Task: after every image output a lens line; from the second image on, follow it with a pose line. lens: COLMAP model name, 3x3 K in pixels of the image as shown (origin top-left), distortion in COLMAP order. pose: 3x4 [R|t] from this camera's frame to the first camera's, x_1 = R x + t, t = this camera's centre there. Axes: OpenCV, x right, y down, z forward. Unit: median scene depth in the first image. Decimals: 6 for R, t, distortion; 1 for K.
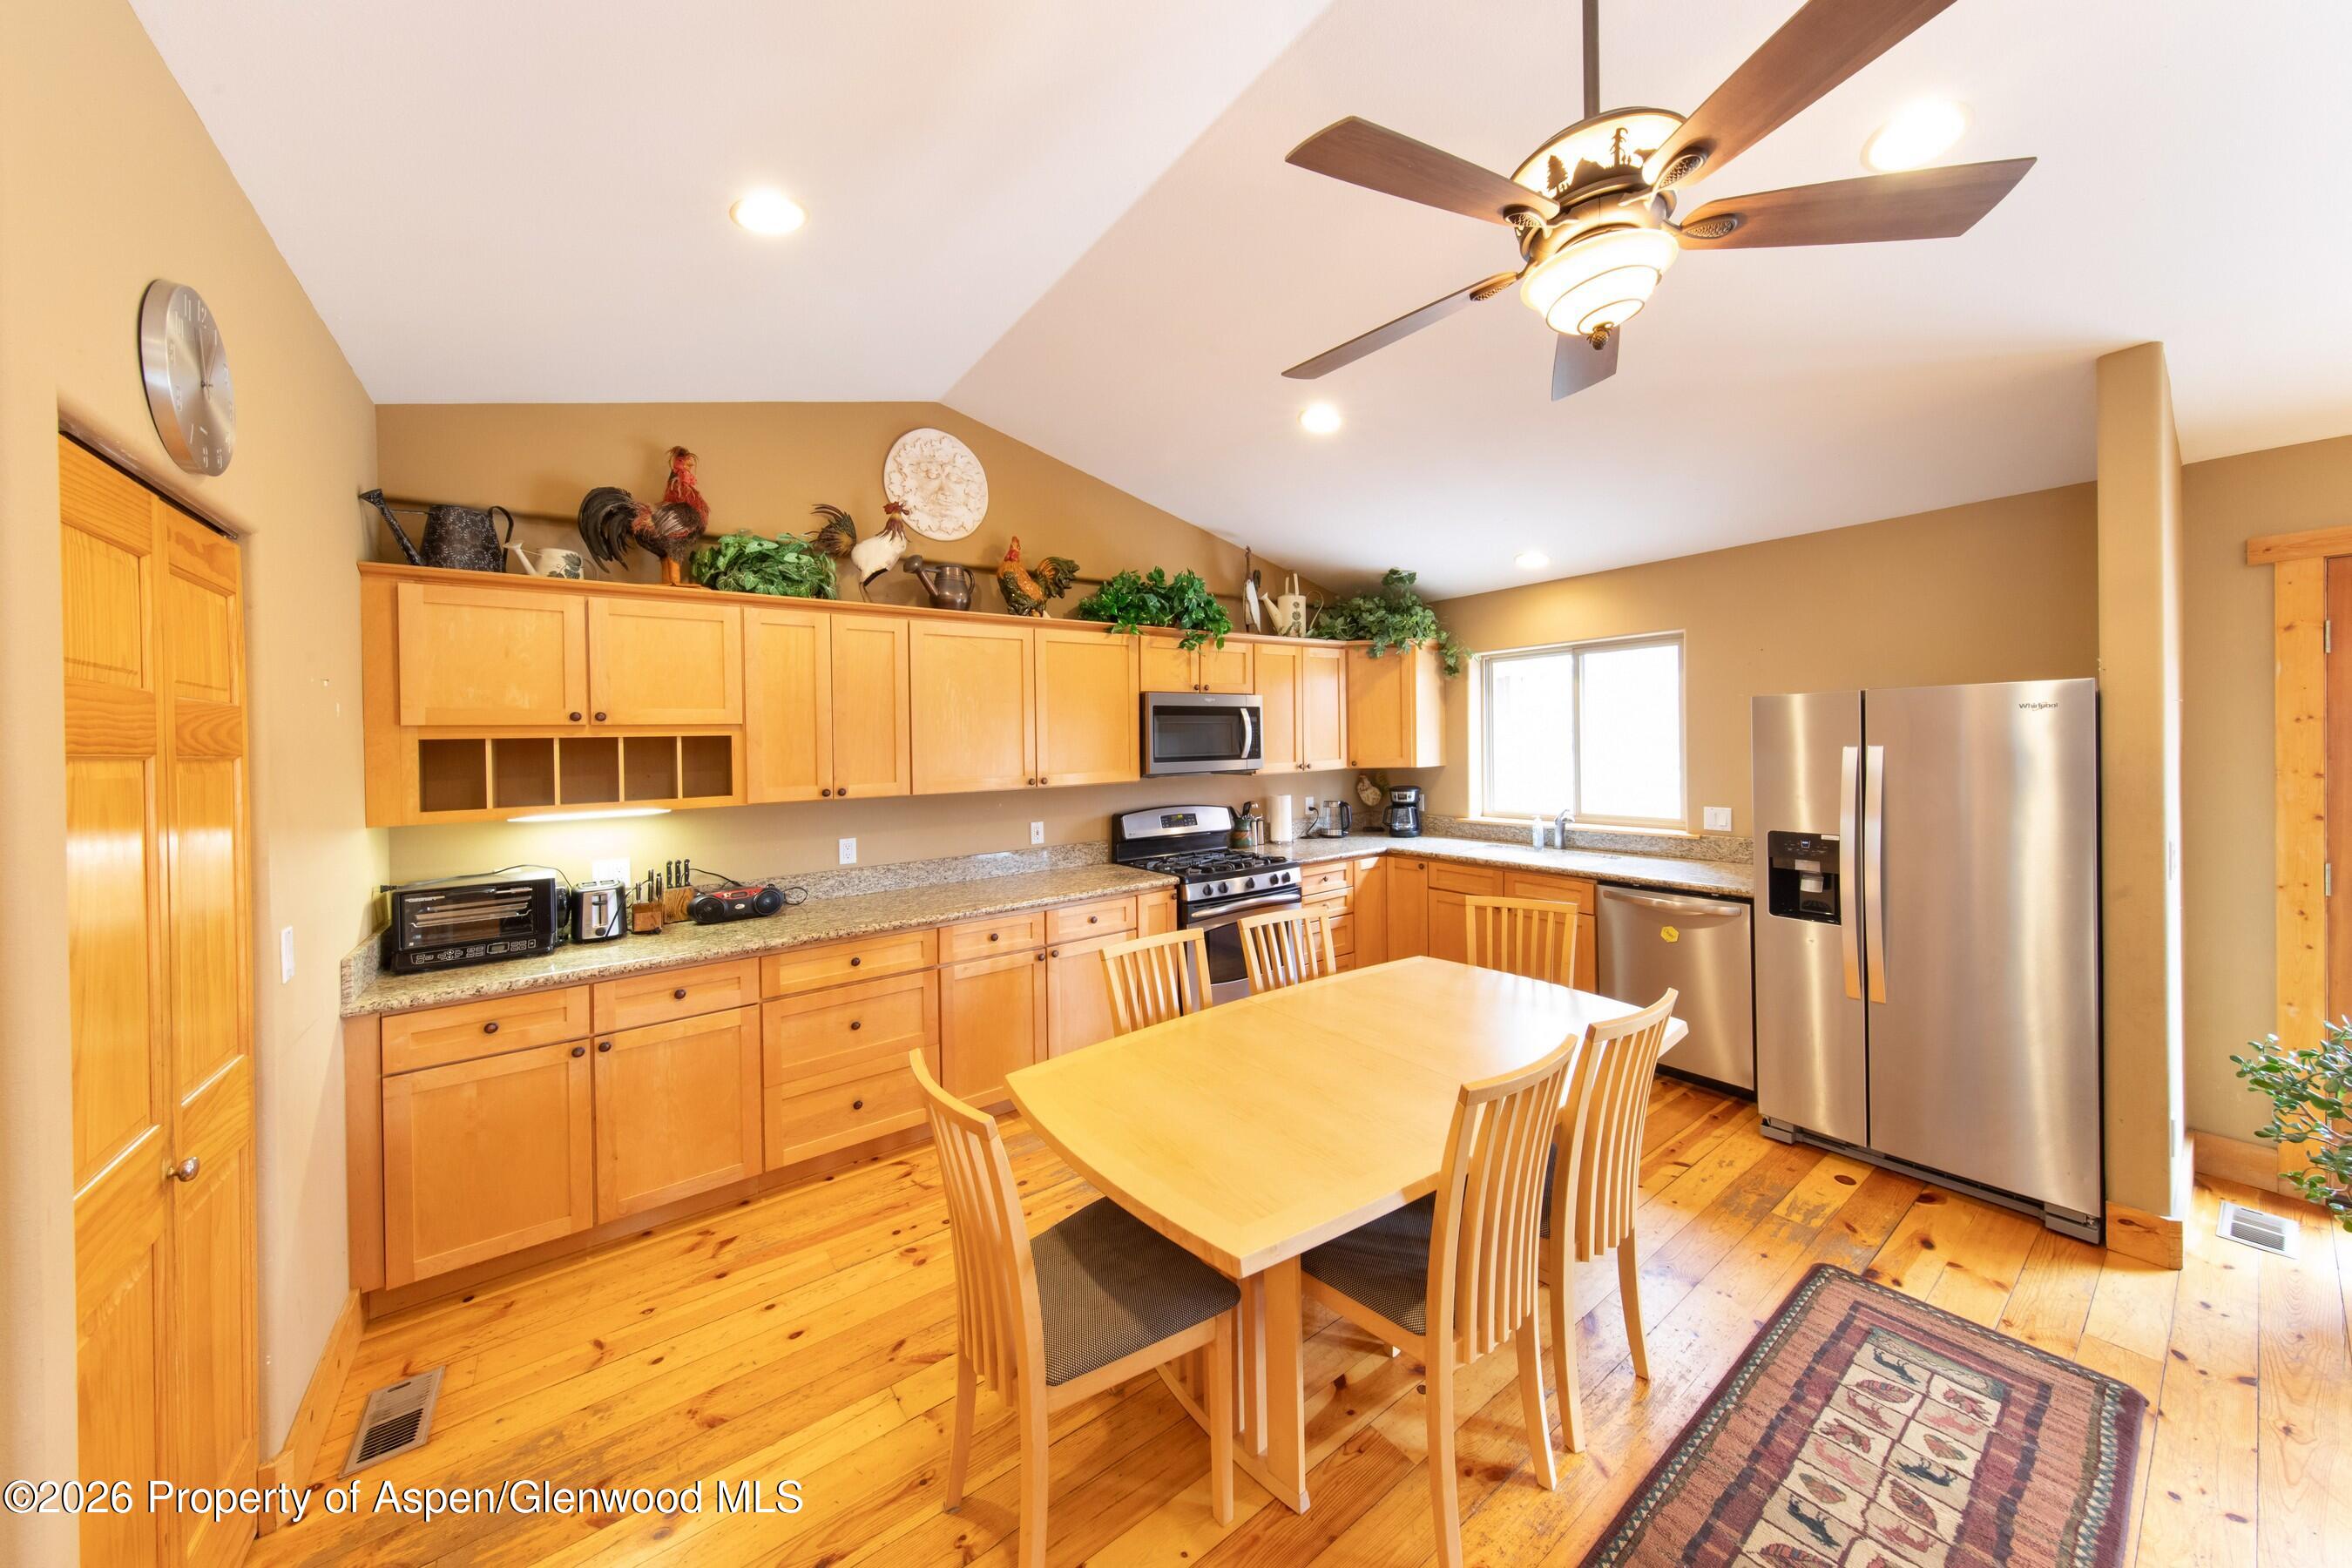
lens RADIAL K [[790.7, 0, 1182.5], [0, 790.7, 745.3], [0, 0, 1]] dist [0.008313, -0.000063]
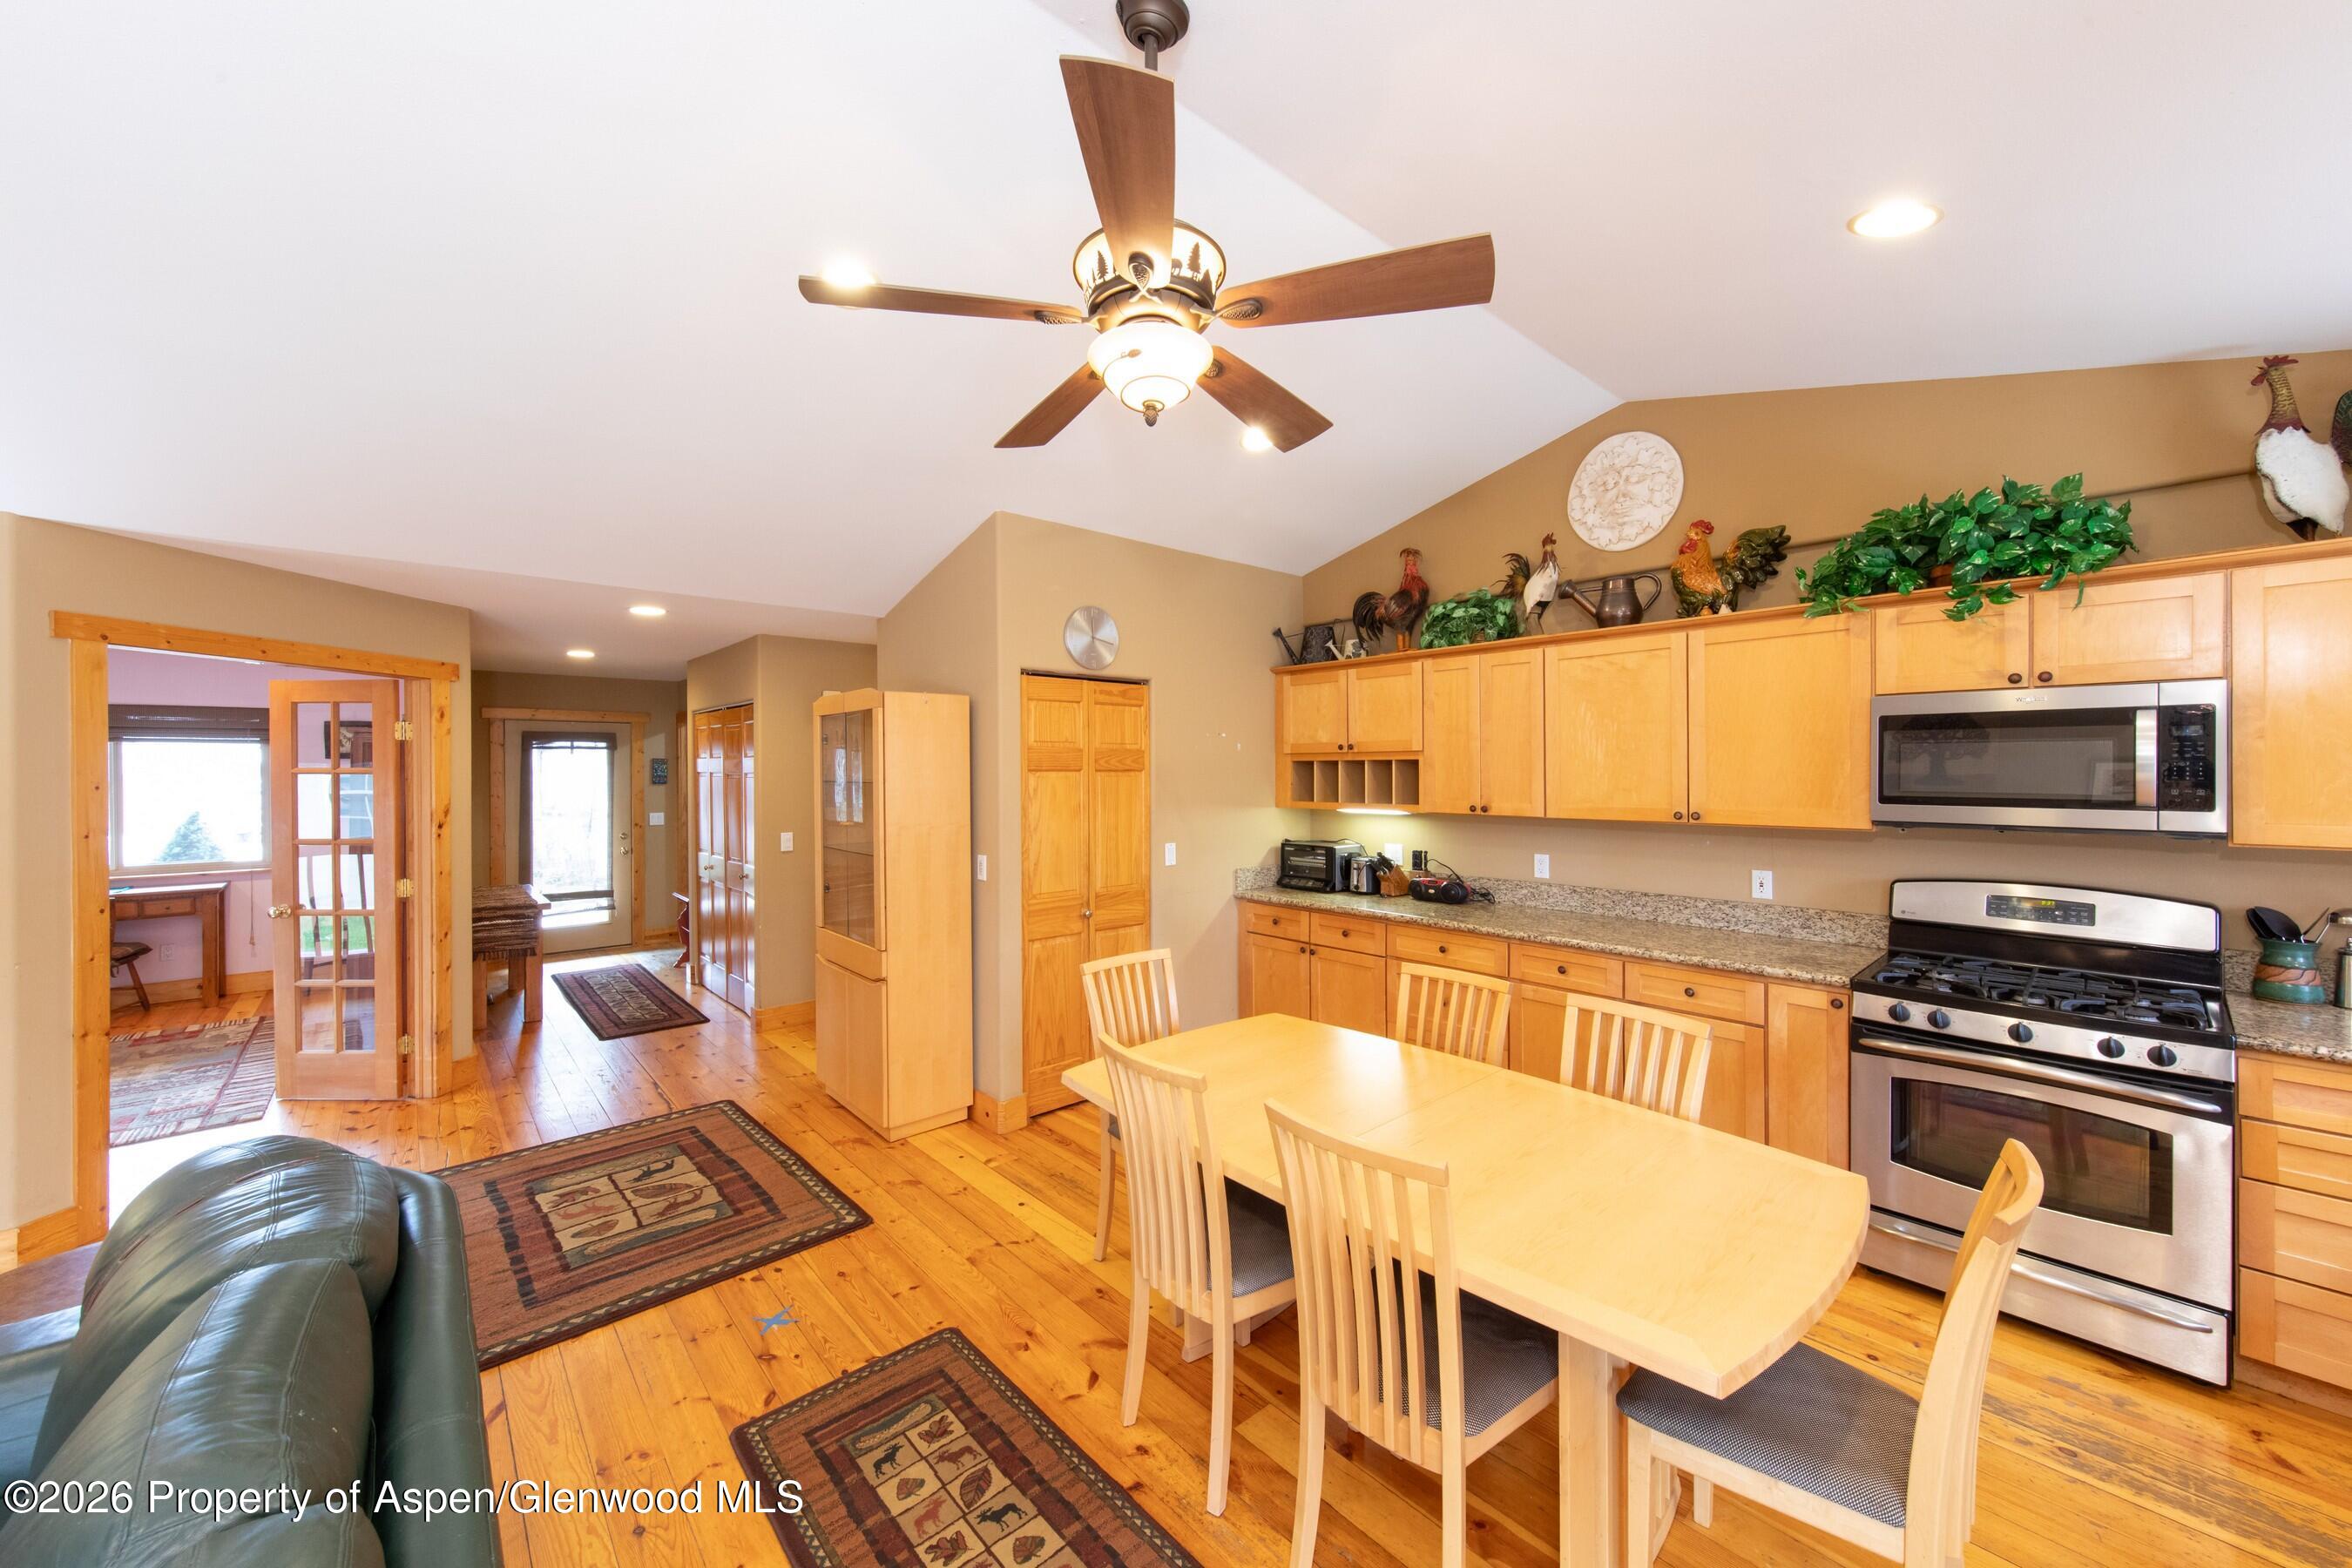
lens RADIAL K [[886.3, 0, 1176.0], [0, 886.3, 784.0], [0, 0, 1]] dist [-0.001085, -0.000233]
pose [[0.077966, 0.042180, -0.996063, 0.627480], [-0.001700, 0.999109, 0.042175, -0.024093], [0.996955, -0.001595, 0.077969, 0.348174]]
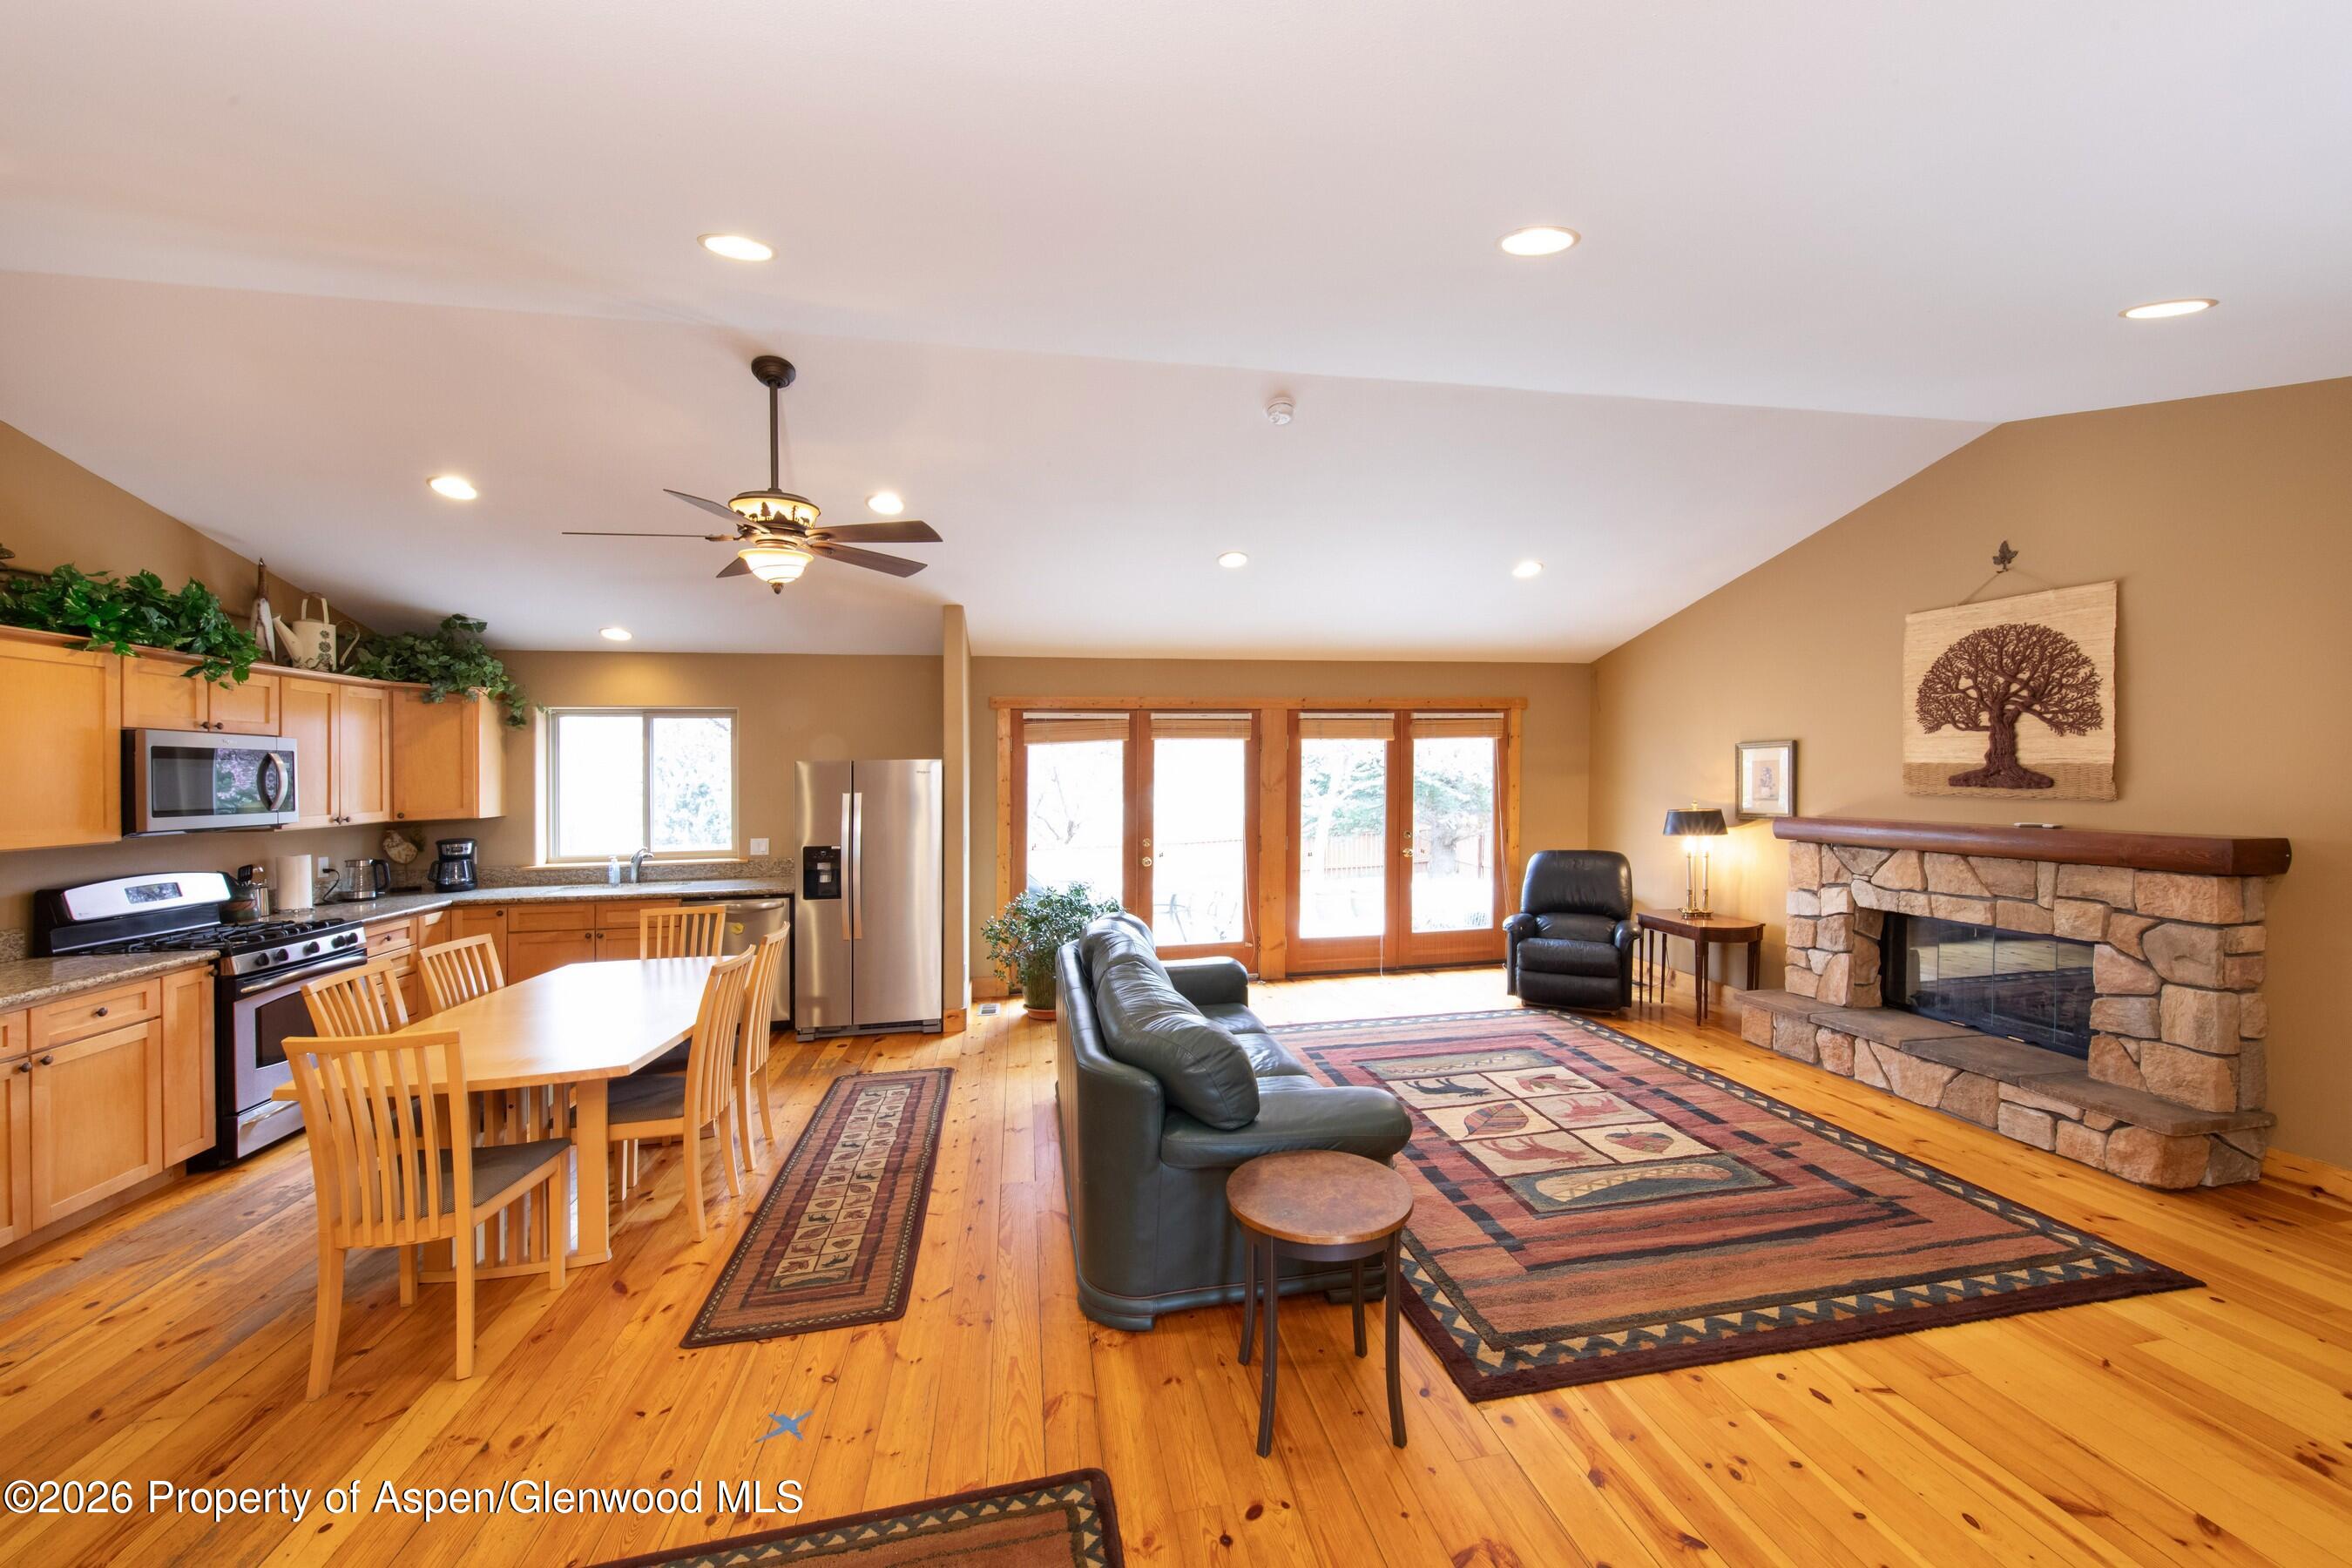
lens RADIAL K [[890.1, 0, 1175.1], [0, 890.1, 746.9], [0, 0, 1]] dist [0.000173, -0.000038]
pose [[0.448471, 0.044377, 0.892695, -0.380924], [0.008288, 0.998517, -0.053802, 0.007772], [-0.893759, 0.031527, 0.447438, -0.336148]]
